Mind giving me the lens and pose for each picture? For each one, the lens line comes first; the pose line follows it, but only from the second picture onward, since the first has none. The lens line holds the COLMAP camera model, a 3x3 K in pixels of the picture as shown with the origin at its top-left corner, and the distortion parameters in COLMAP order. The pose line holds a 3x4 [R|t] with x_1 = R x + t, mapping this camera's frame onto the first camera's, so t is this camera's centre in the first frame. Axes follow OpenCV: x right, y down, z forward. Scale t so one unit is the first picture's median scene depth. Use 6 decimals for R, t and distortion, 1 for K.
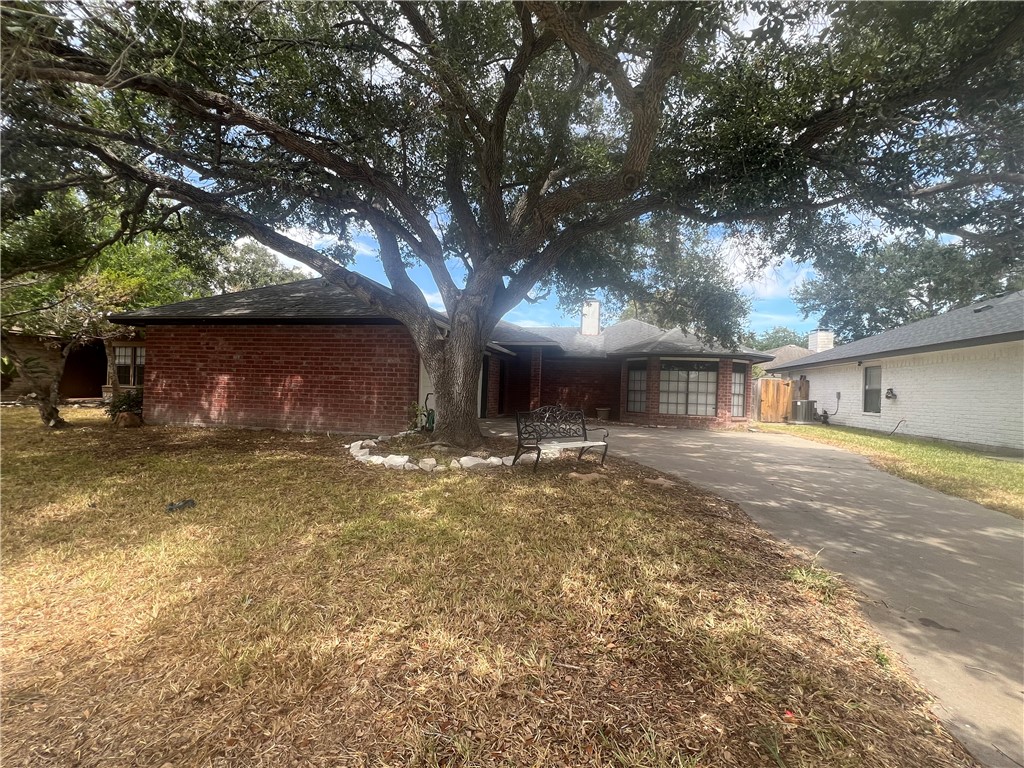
lens RADIAL K [[451.8, 0, 514.1], [0, 451.8, 381.5], [0, 0, 1]] dist [-0.000632, -0.000008]
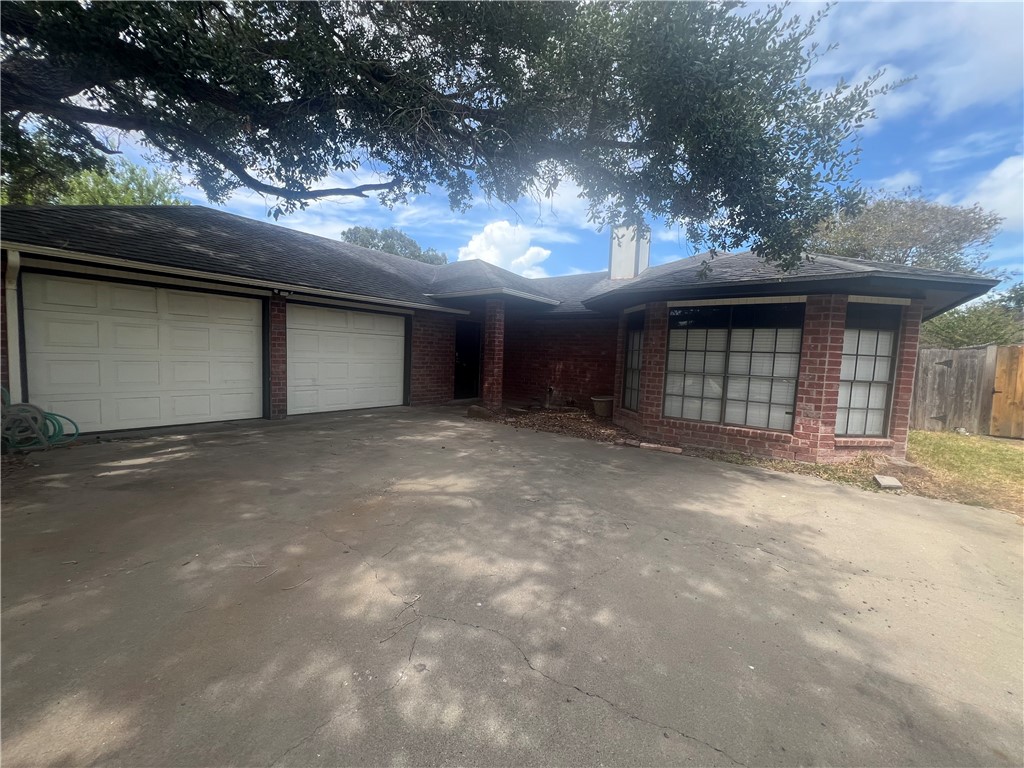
lens RADIAL K [[408.2, 0, 509.4], [0, 408.2, 387.3], [0, 0, 1]] dist [0.000548, -0.000005]
pose [[0.904000, 0.033803, -0.426193, 0.360127], [0.001401, 0.996630, 0.082019, 0.001594], [0.427529, -0.074743, 0.900906, 0.525609]]
